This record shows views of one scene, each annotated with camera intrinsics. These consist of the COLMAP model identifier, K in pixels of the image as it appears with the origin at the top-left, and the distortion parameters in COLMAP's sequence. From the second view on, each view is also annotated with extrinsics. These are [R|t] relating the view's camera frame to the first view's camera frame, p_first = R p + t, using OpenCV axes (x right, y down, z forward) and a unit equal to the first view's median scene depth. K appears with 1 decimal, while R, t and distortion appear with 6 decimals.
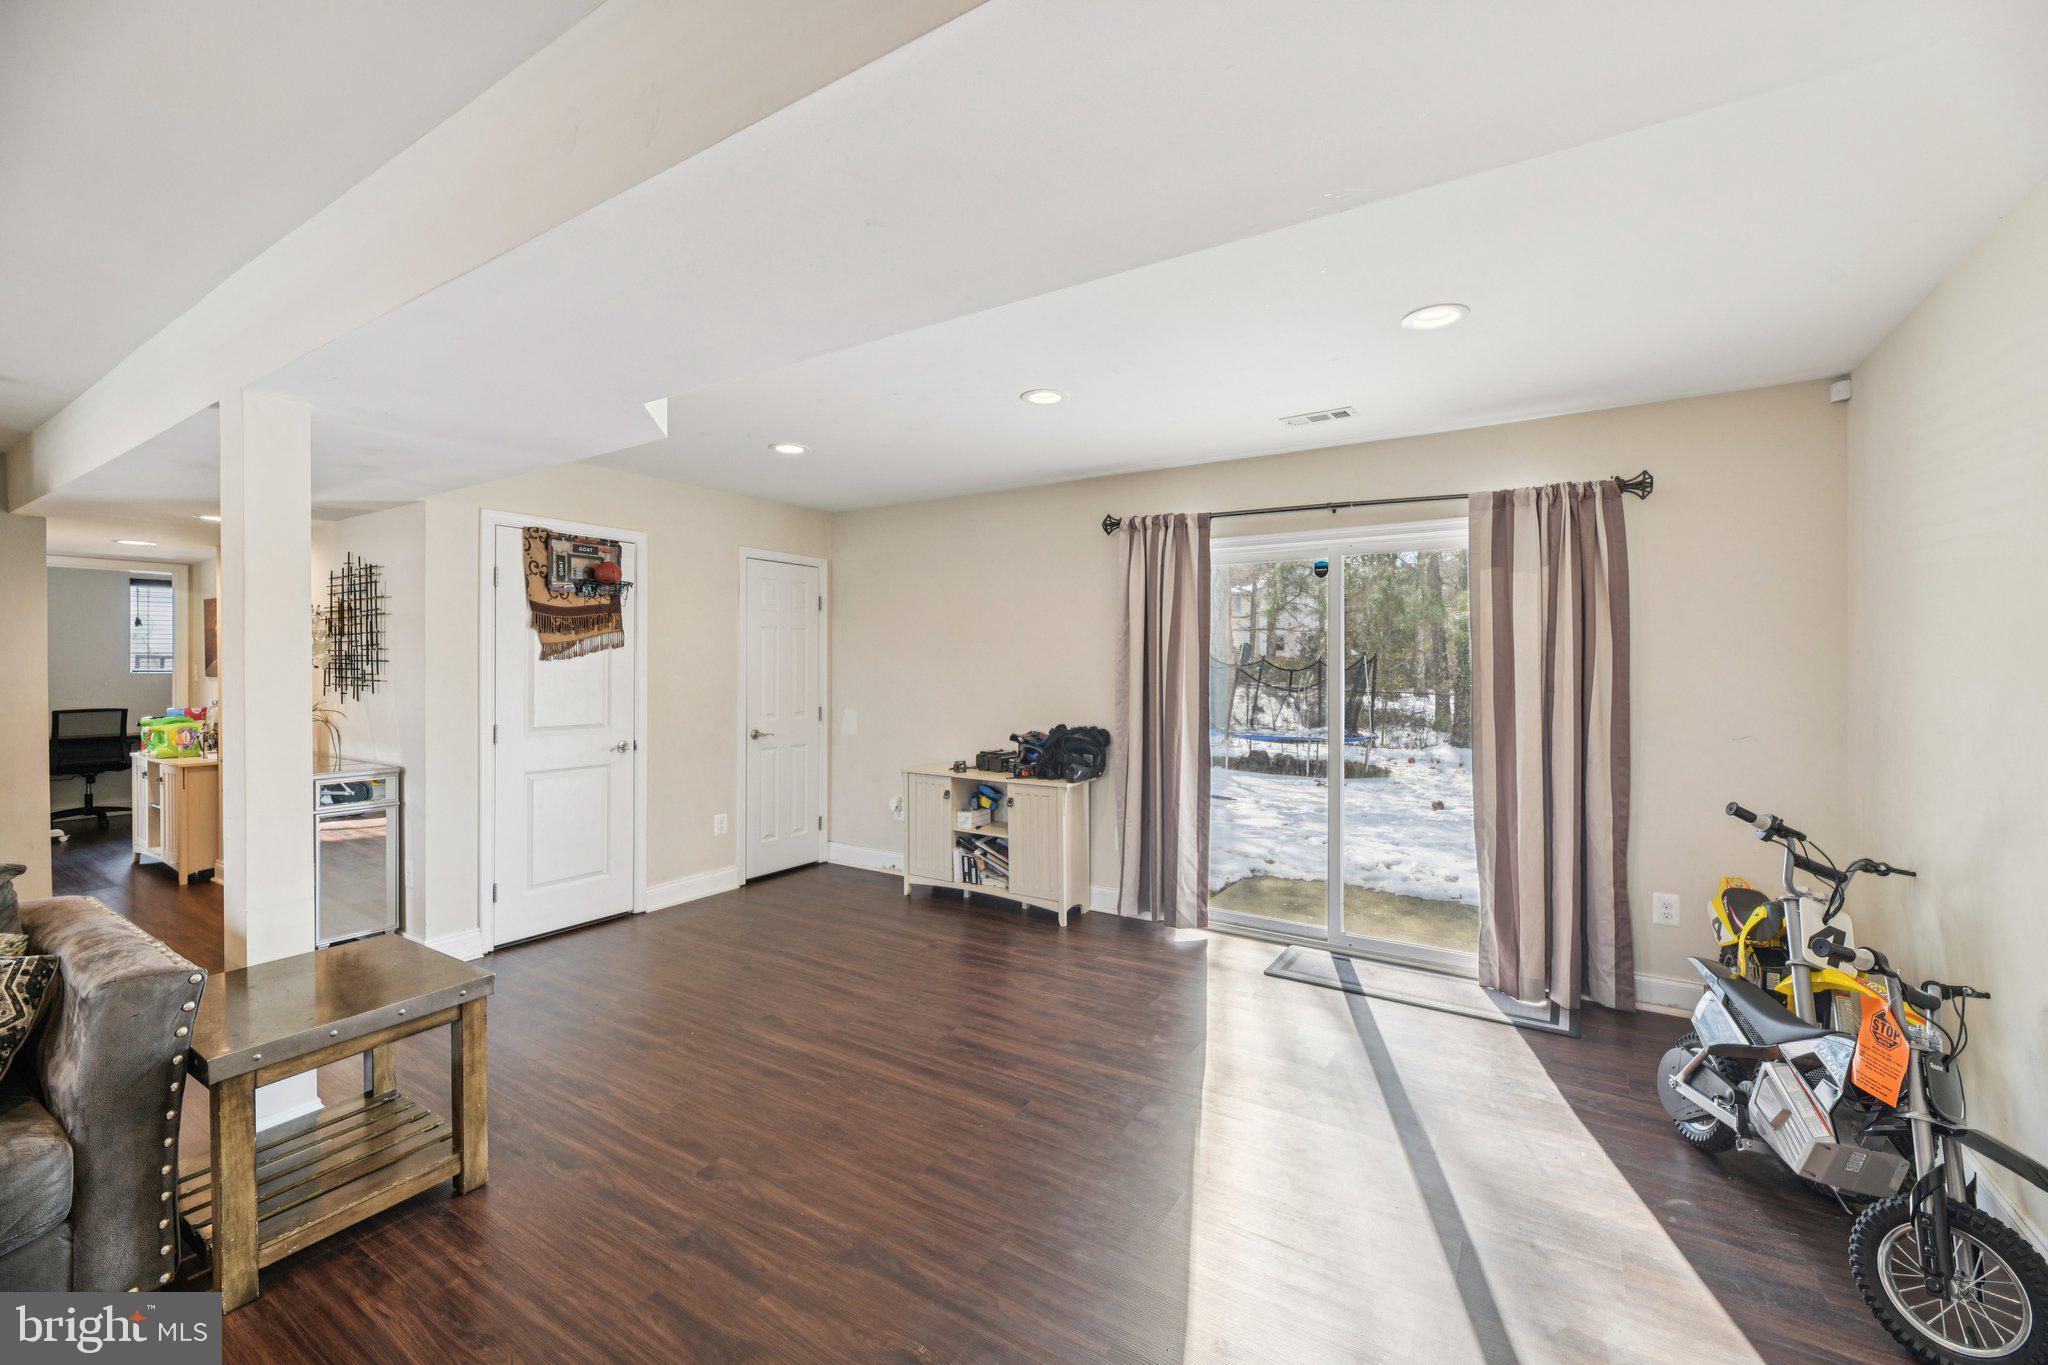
lens RADIAL K [[823.8, 0, 1026.8], [0, 823.8, 667.5], [0, 0, 1]] dist [0.002267, -0.002098]
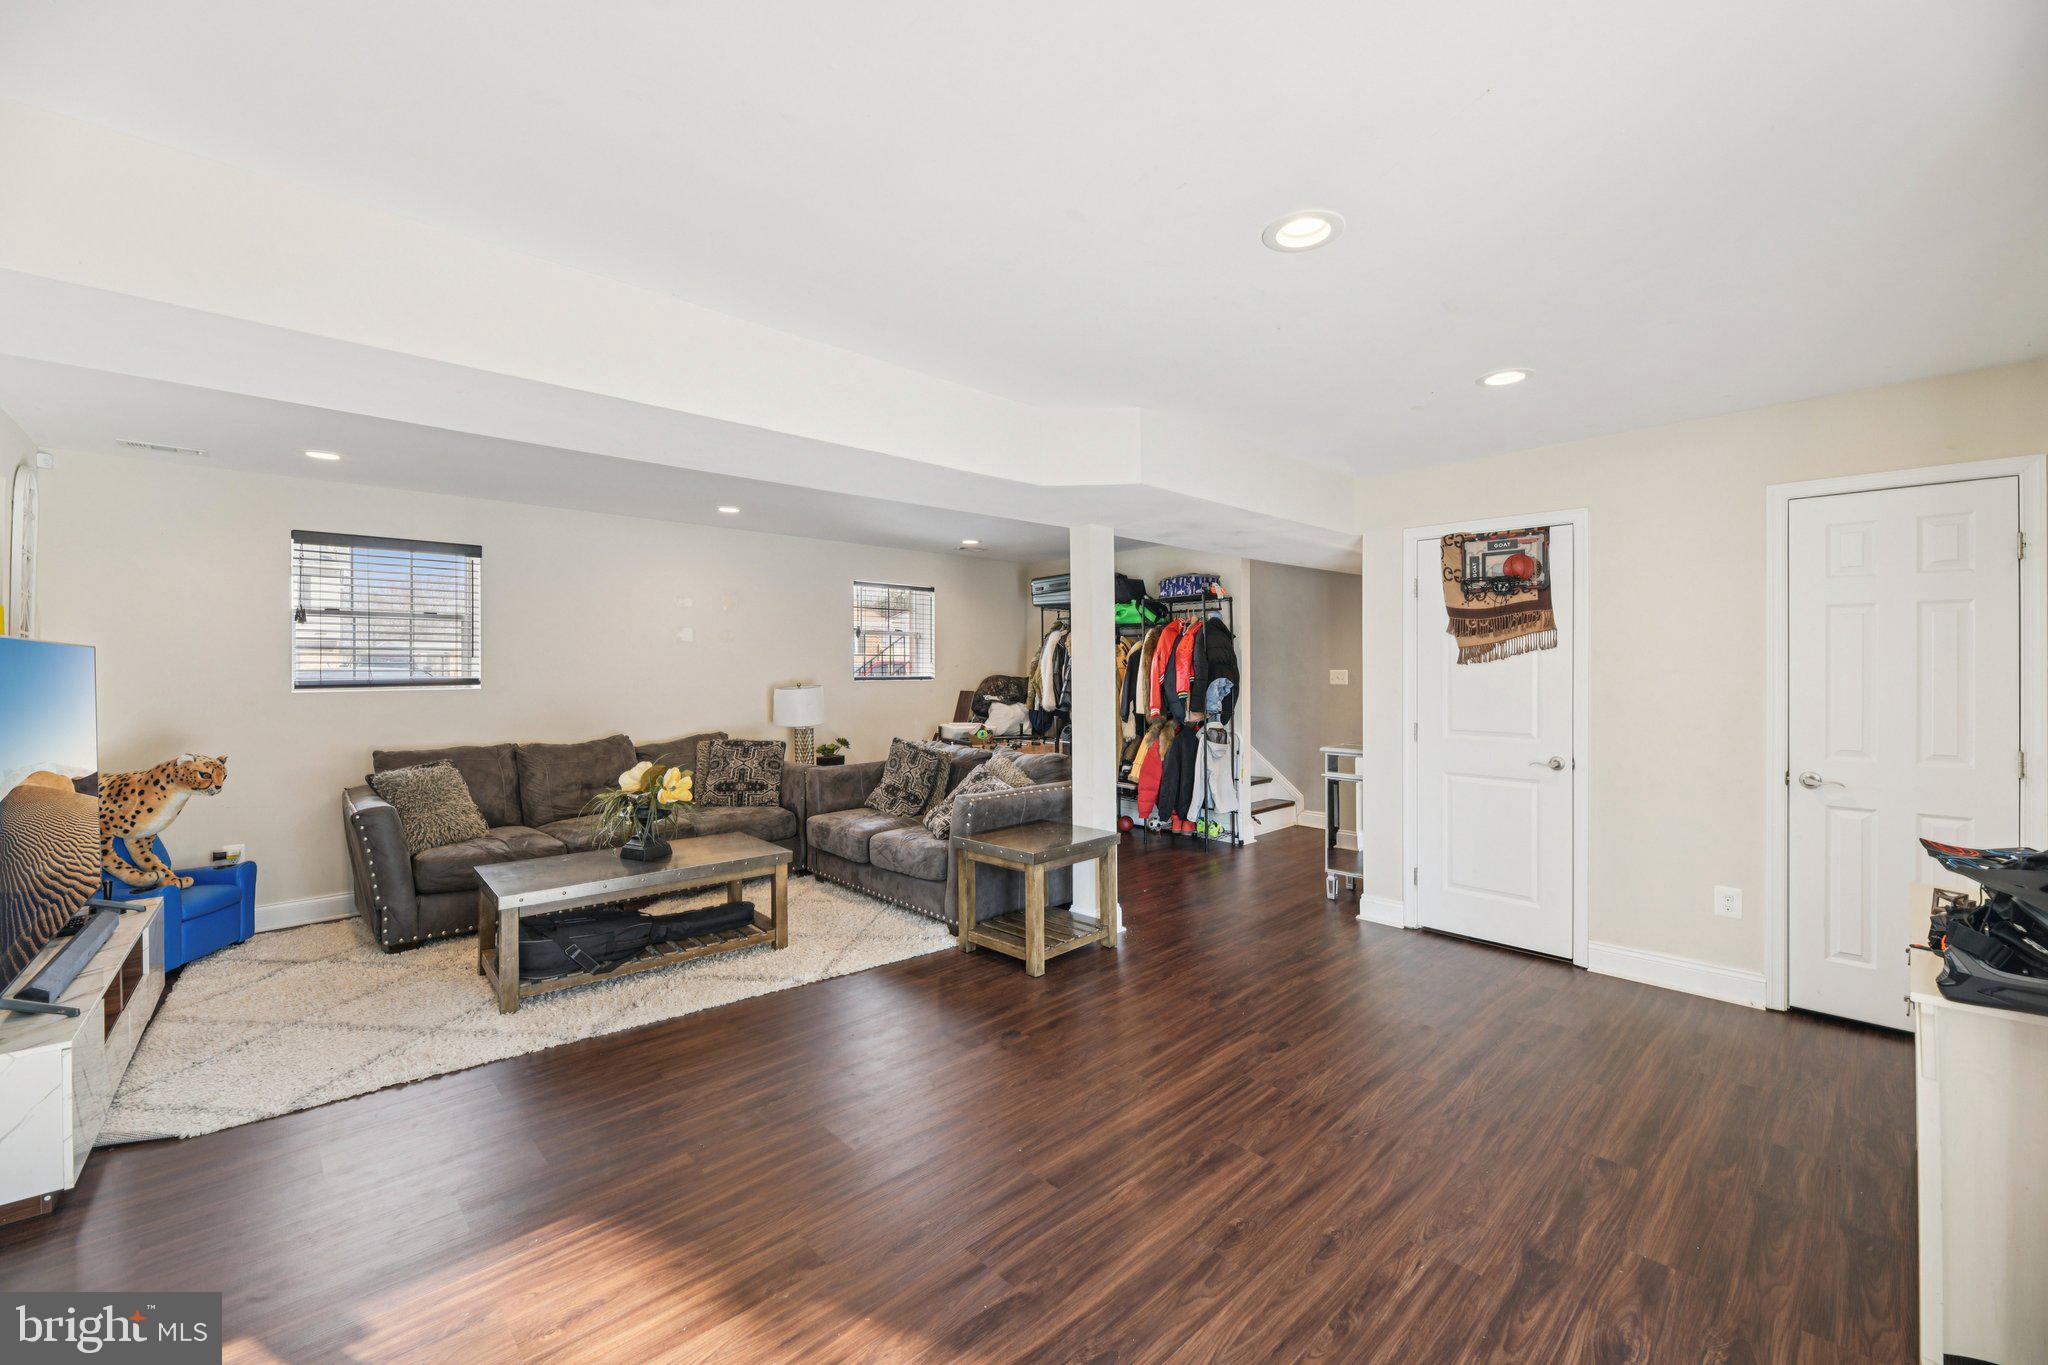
lens RADIAL K [[823.8, 0, 1027.4], [0, 823.8, 674.0], [0, 0, 1]] dist [0.002267, -0.002098]
pose [[-0.234762, 0.009191, -0.972009, 0.504565], [0.001897, 0.999958, 0.008997, -0.006622], [0.972051, 0.000269, -0.234769, 0.703297]]
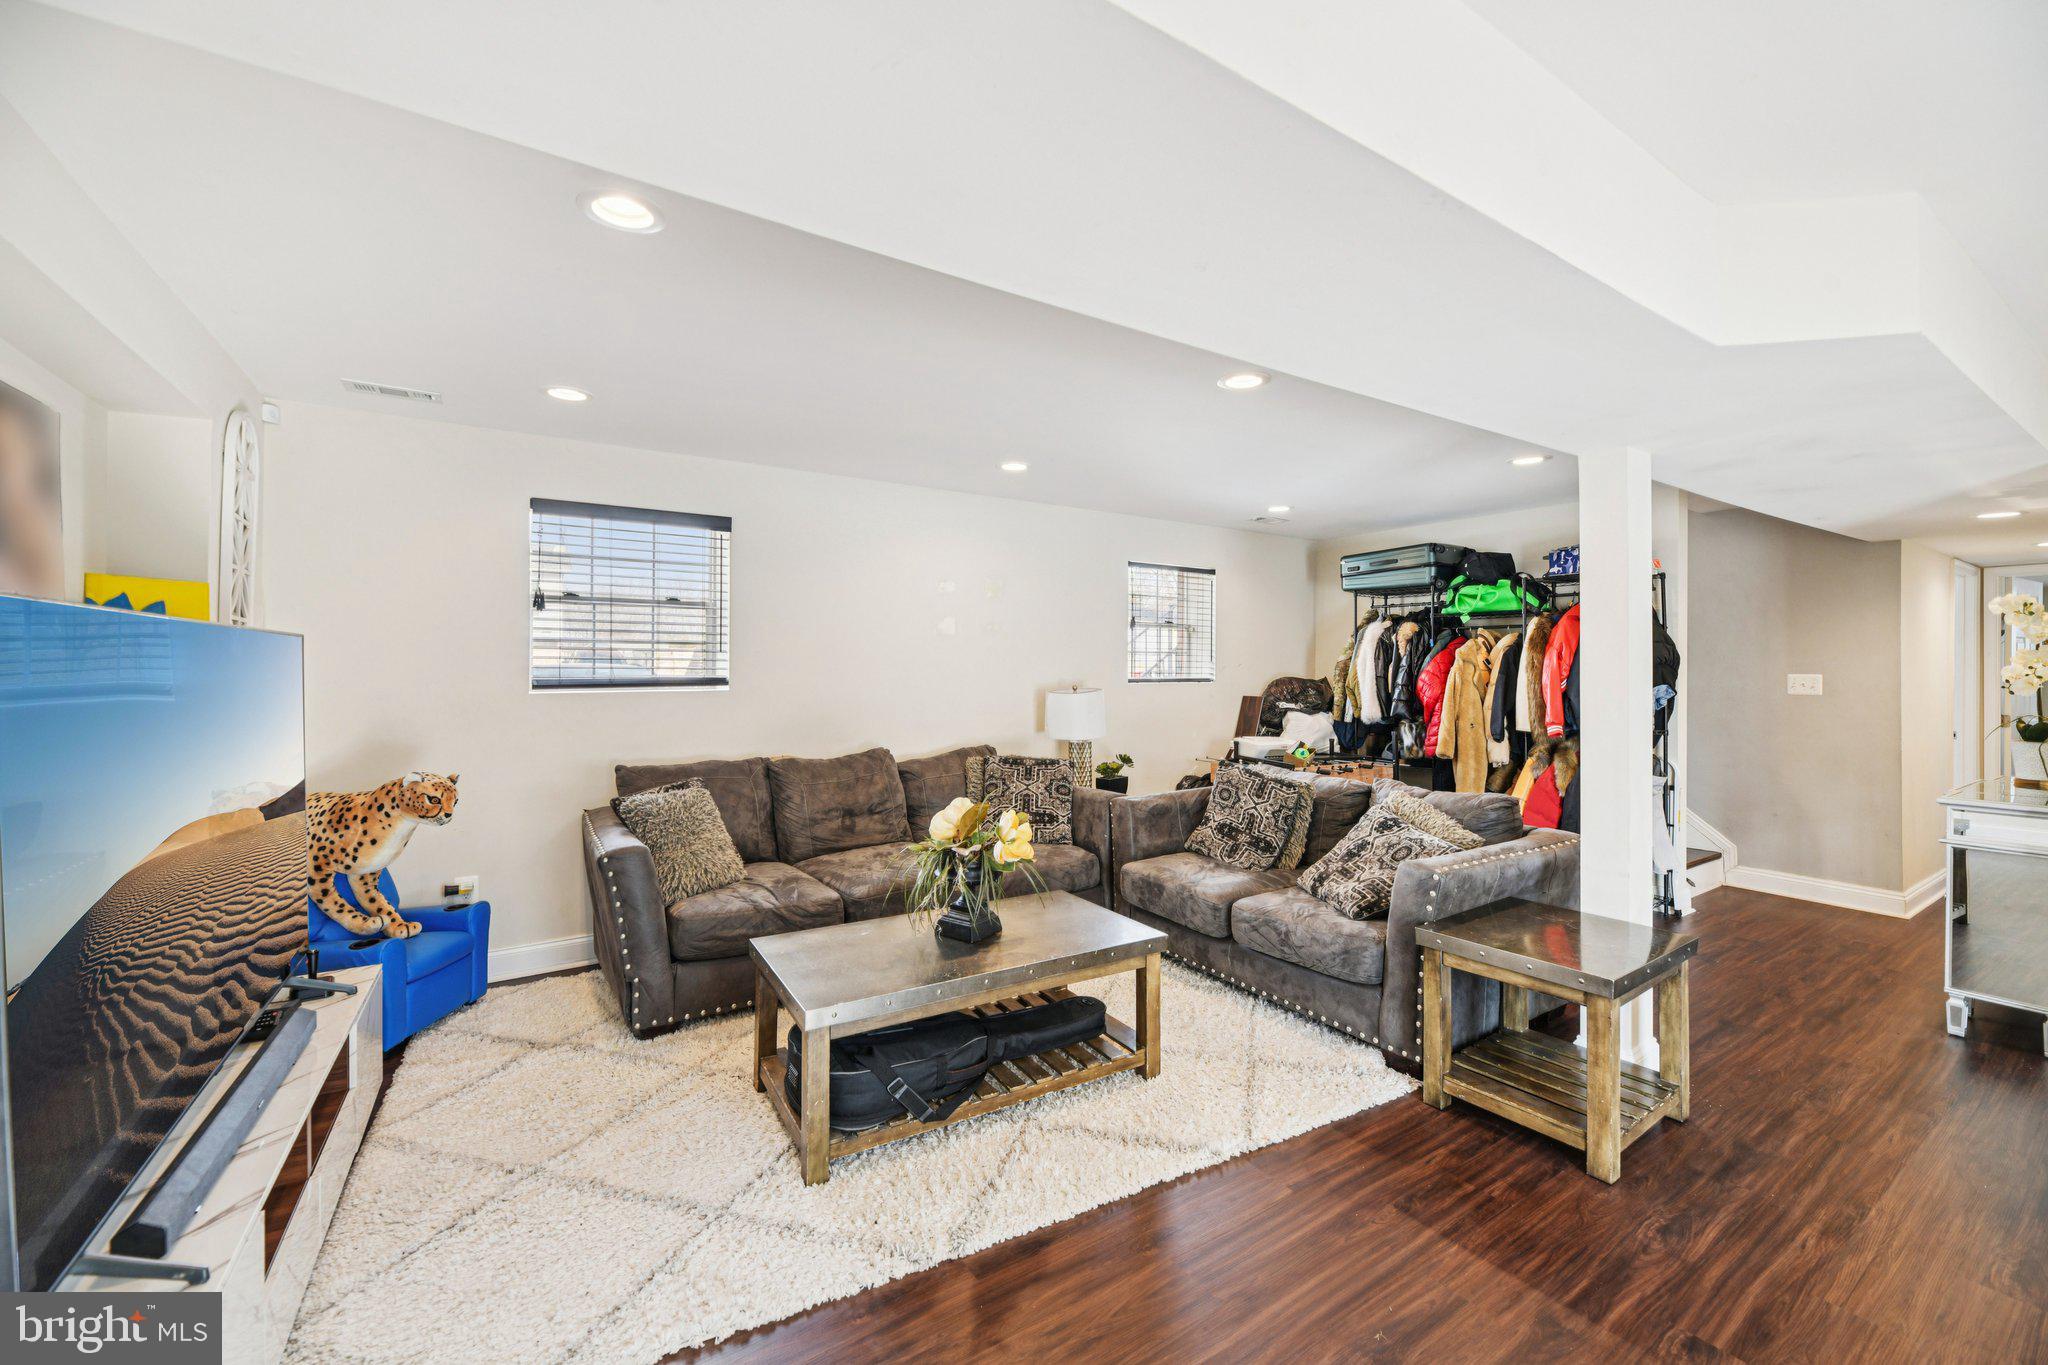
lens RADIAL K [[823.8, 0, 1026.4], [0, 823.8, 672.6], [0, 0, 1]] dist [0.002267, -0.002098]
pose [[-0.404679, 0.006133, -0.914438, 0.301467], [-0.004077, 0.999955, 0.008511, -0.006821], [0.914450, 0.007173, -0.404636, 0.398662]]
